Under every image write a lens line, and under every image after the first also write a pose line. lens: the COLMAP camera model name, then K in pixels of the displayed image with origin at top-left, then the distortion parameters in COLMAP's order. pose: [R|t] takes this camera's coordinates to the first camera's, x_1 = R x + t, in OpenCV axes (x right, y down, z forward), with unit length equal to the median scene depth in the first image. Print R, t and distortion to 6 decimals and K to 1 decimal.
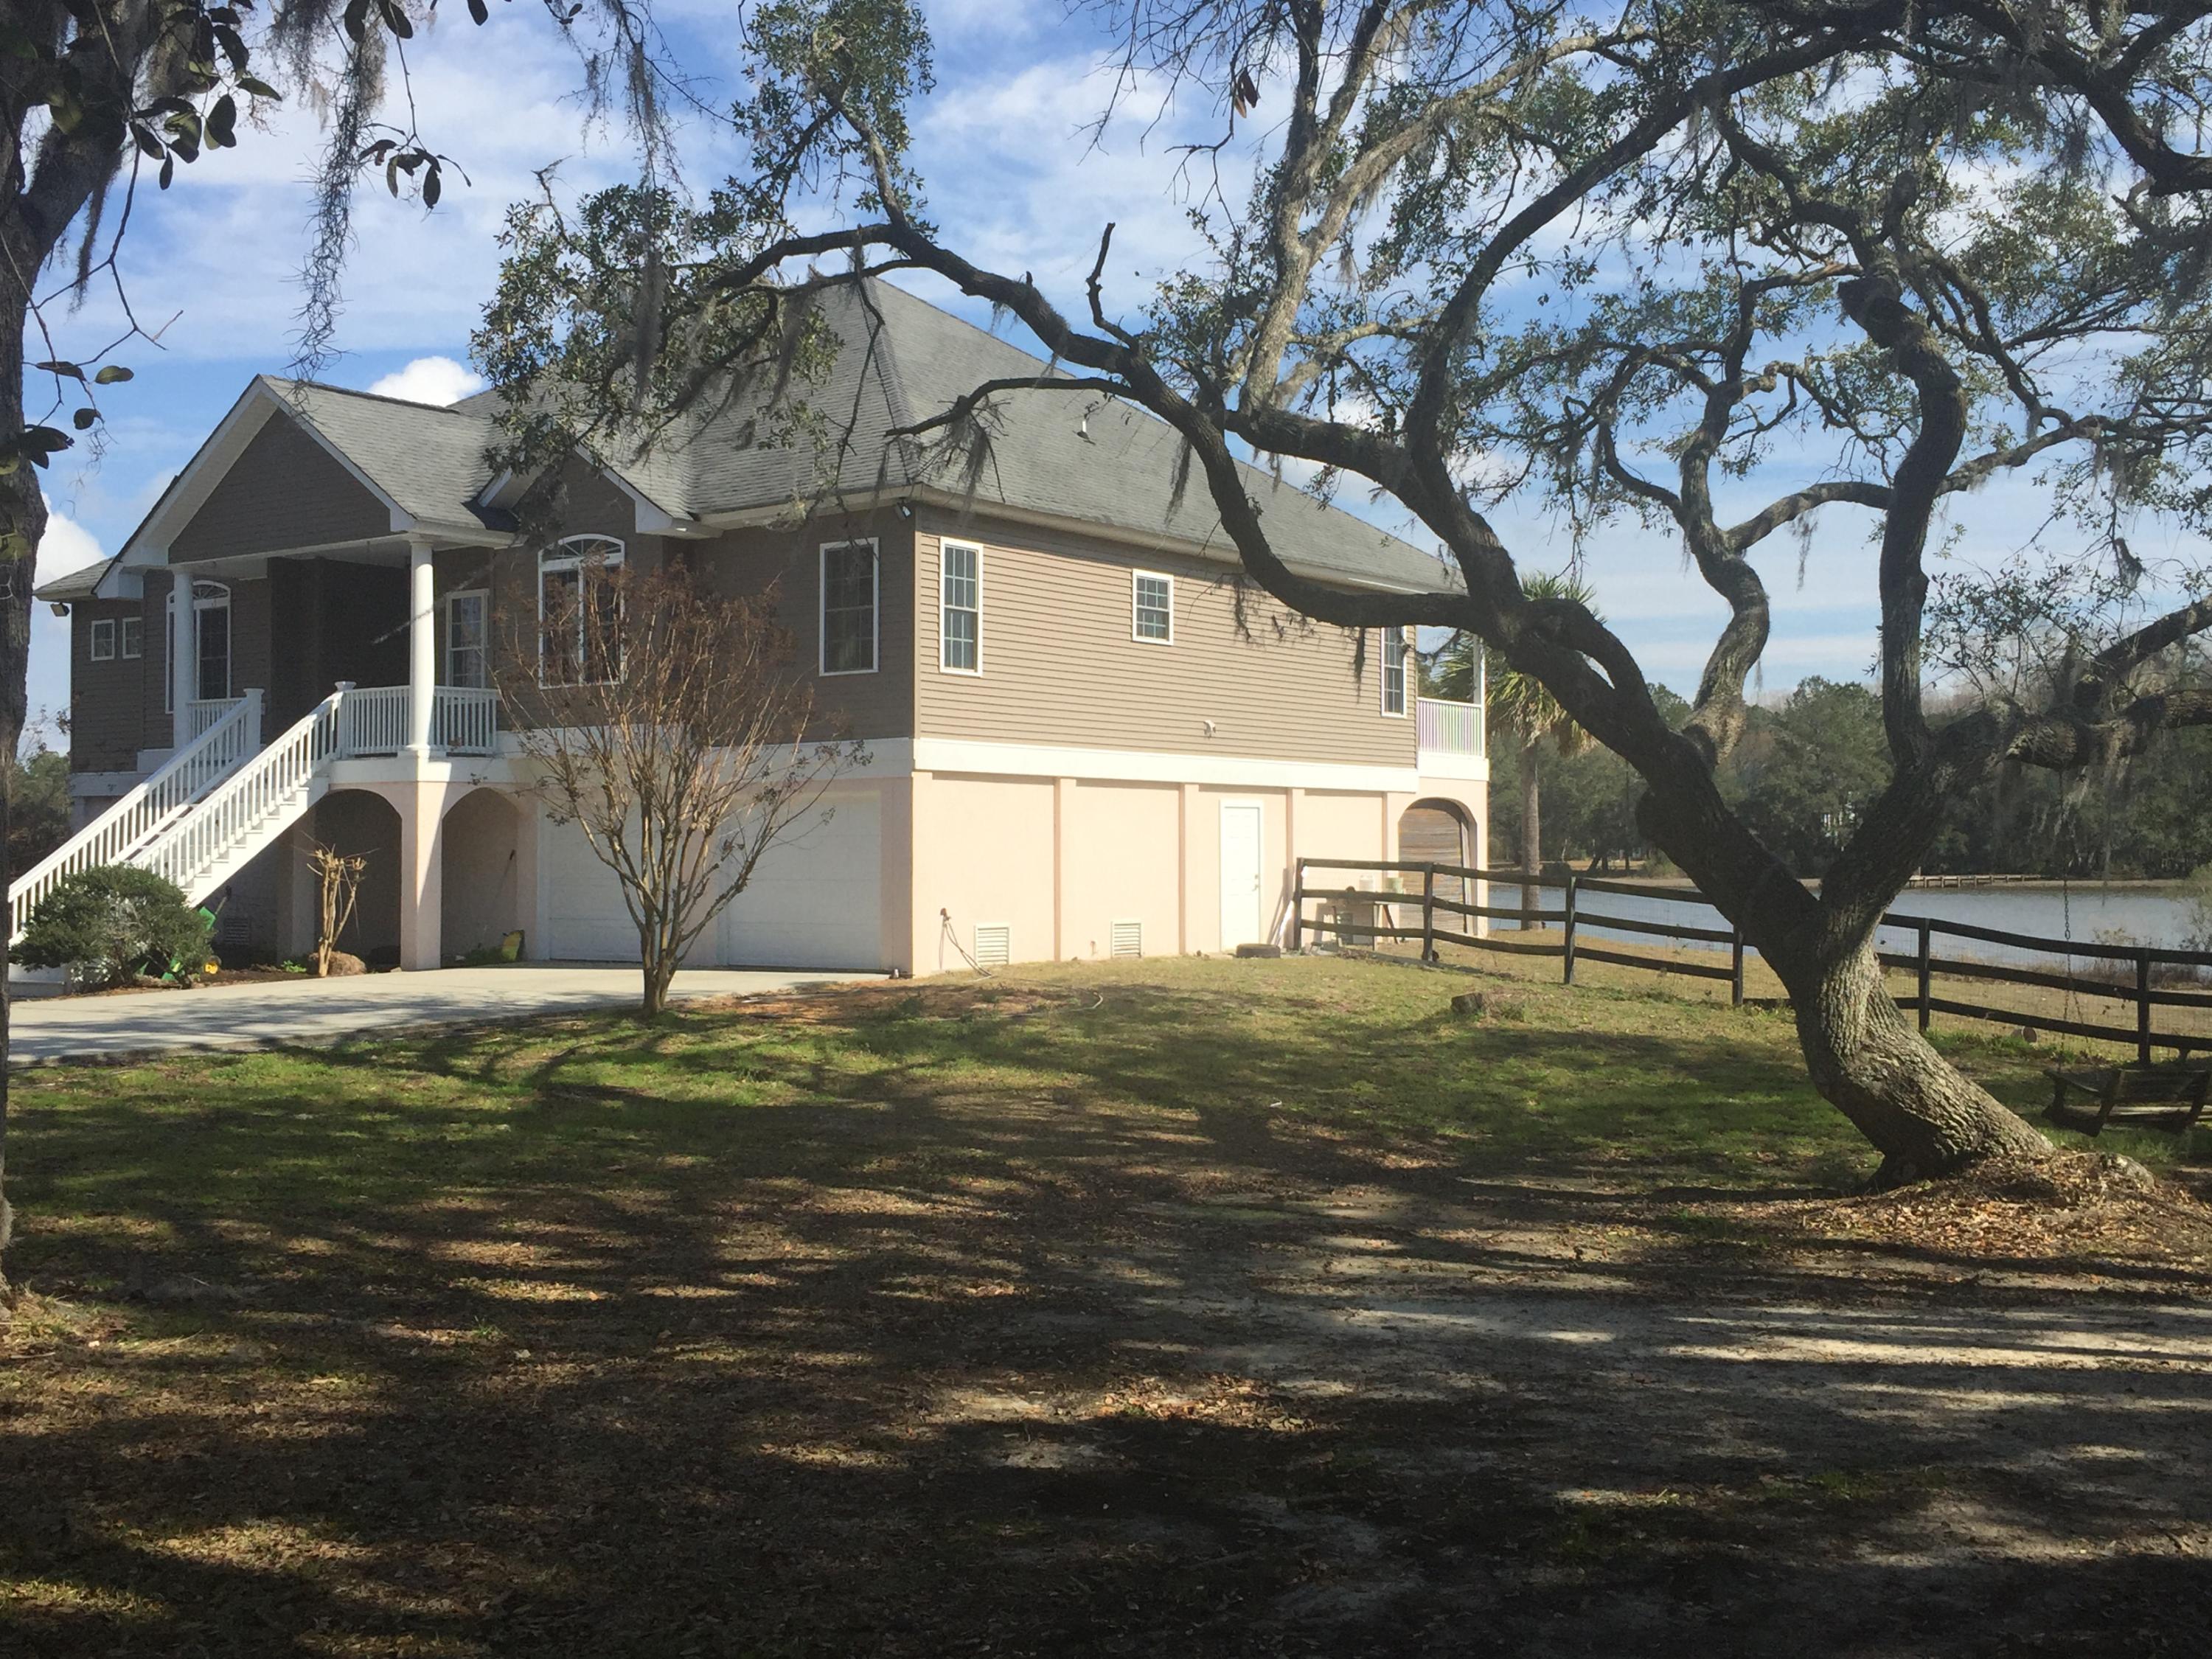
lens RADIAL K [[2327.3, 0, 1112.3], [0, 2327.3, 831.3], [0, 0, 1]] dist [0.048908, 0.000000]
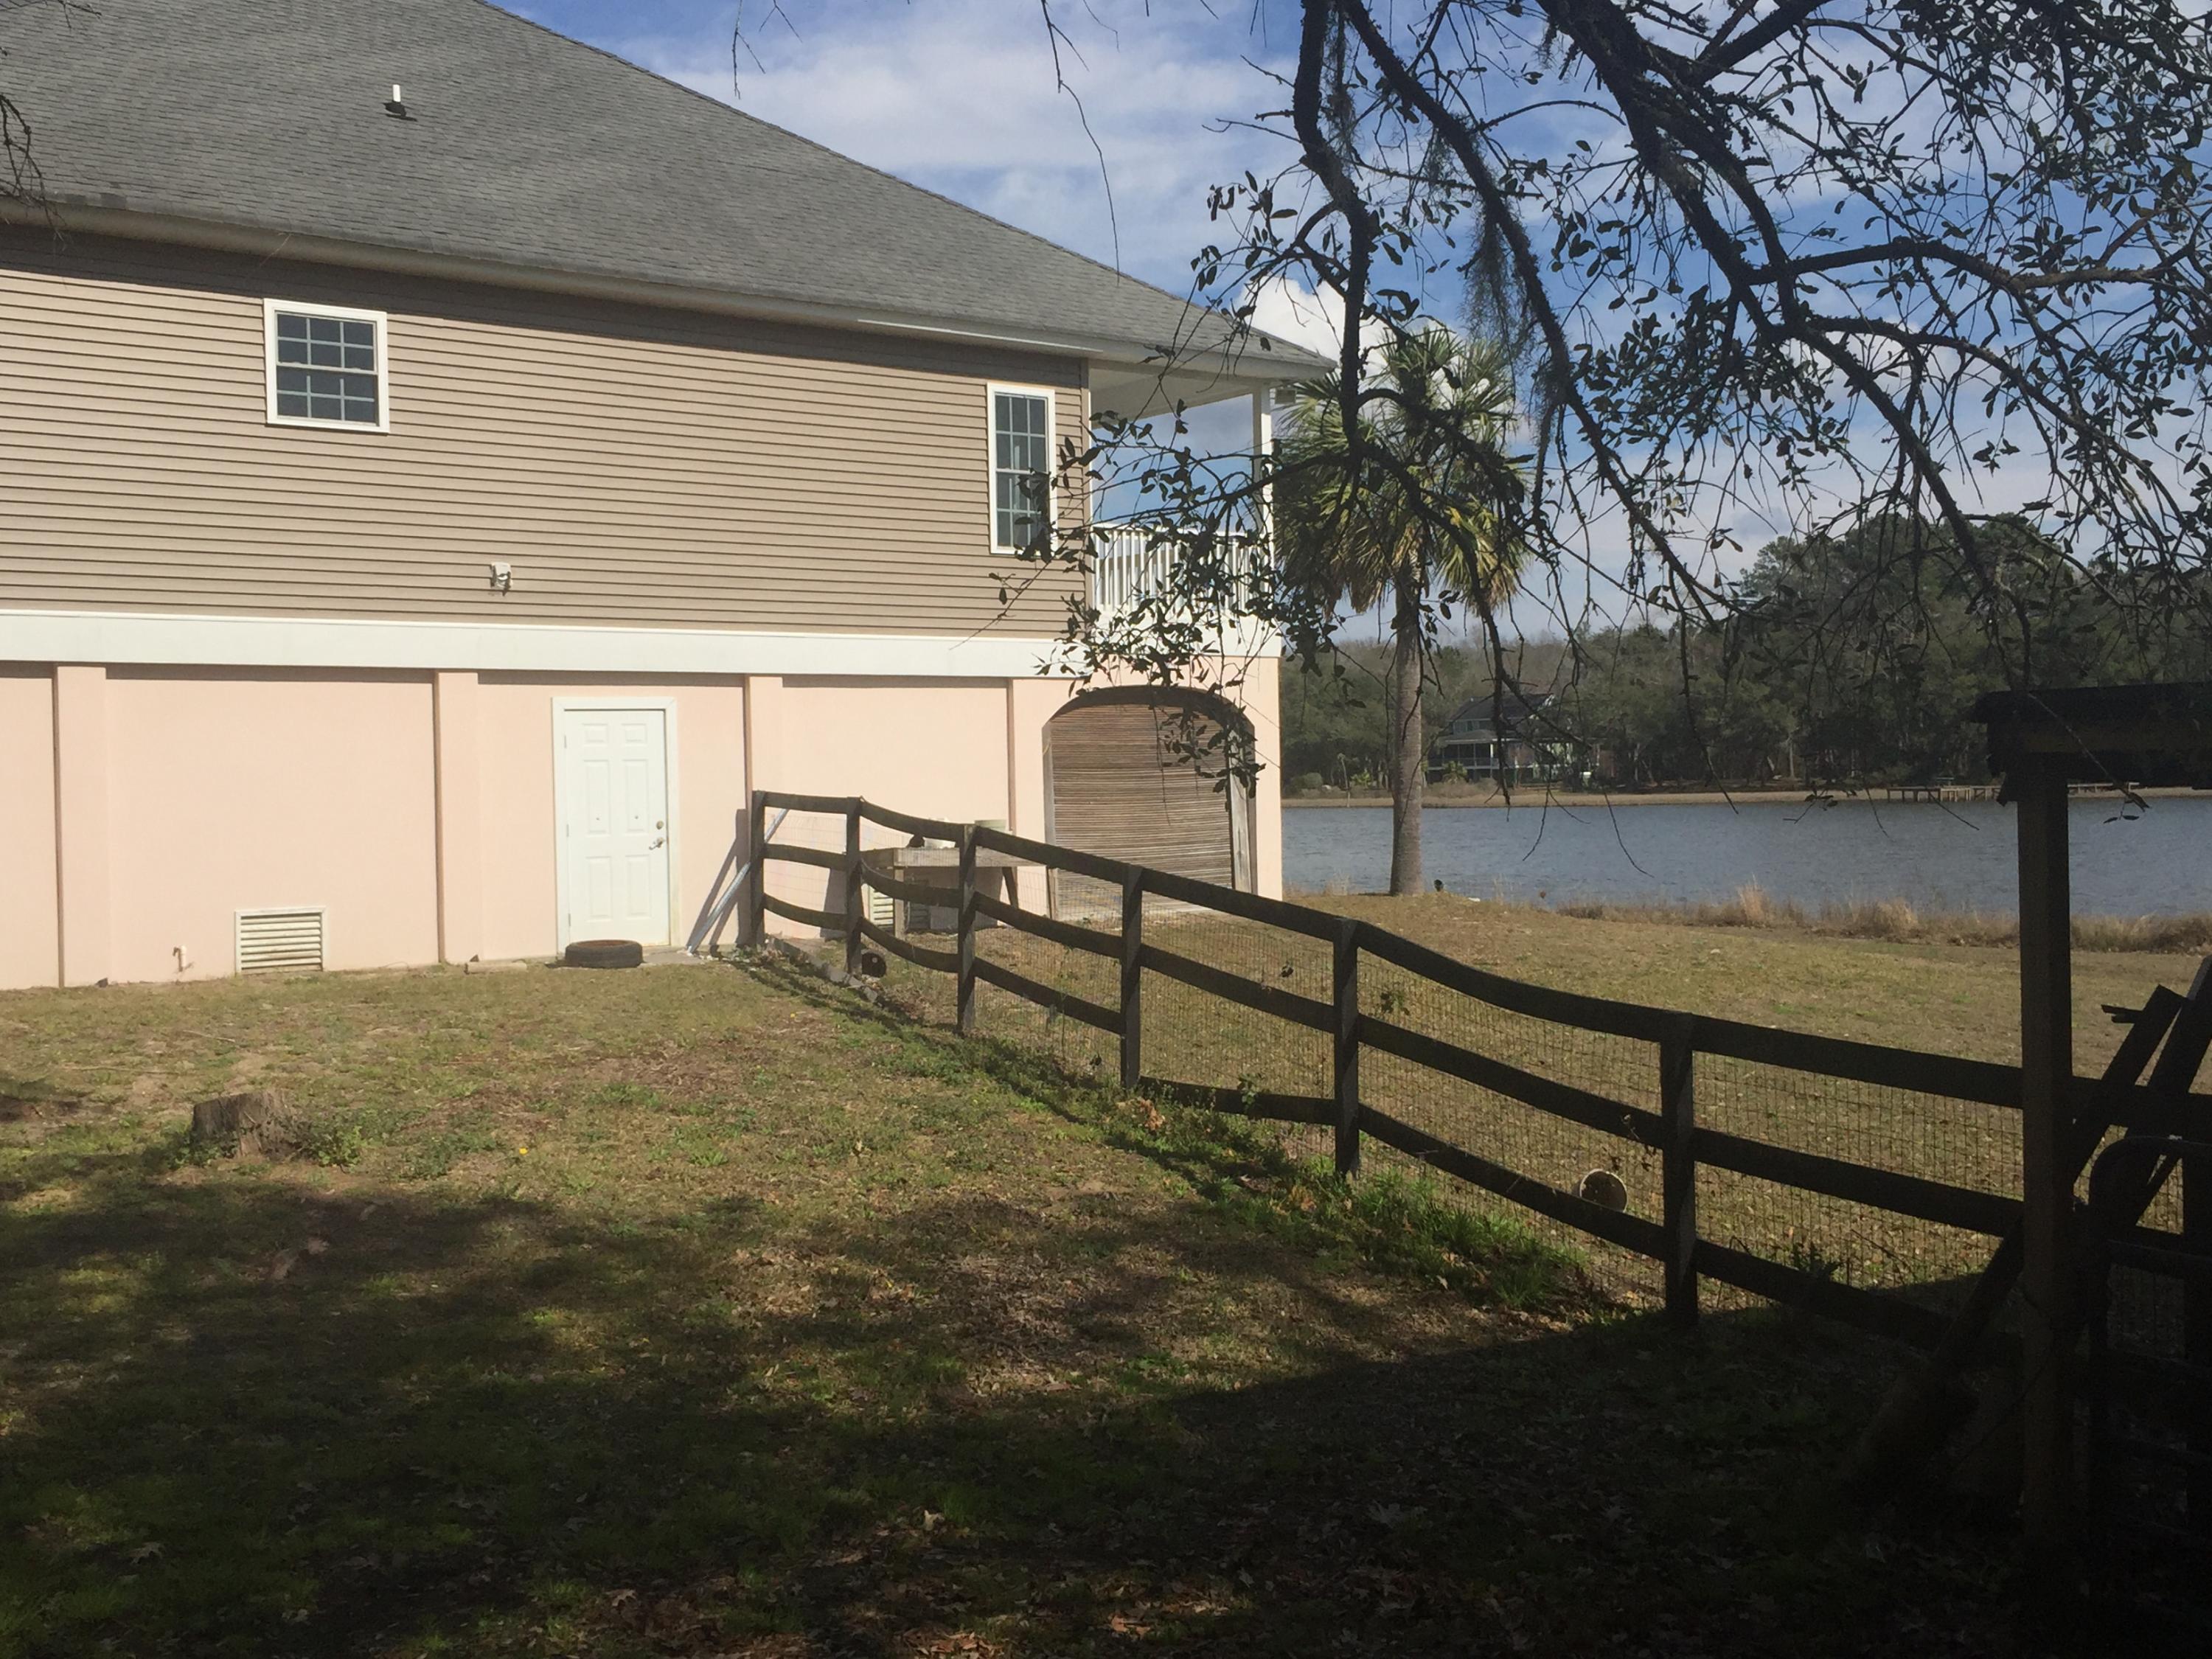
lens RADIAL K [[2327.3, 0, 1097.4], [0, 2327.3, 825.2], [0, 0, 1]] dist [0.048908, 0.000000]
pose [[0.962311, -0.012670, -0.271657, 0.347458], [0.021266, 0.999361, 0.028723, 0.004921], [0.271120, -0.033417, 0.961965, 0.471820]]
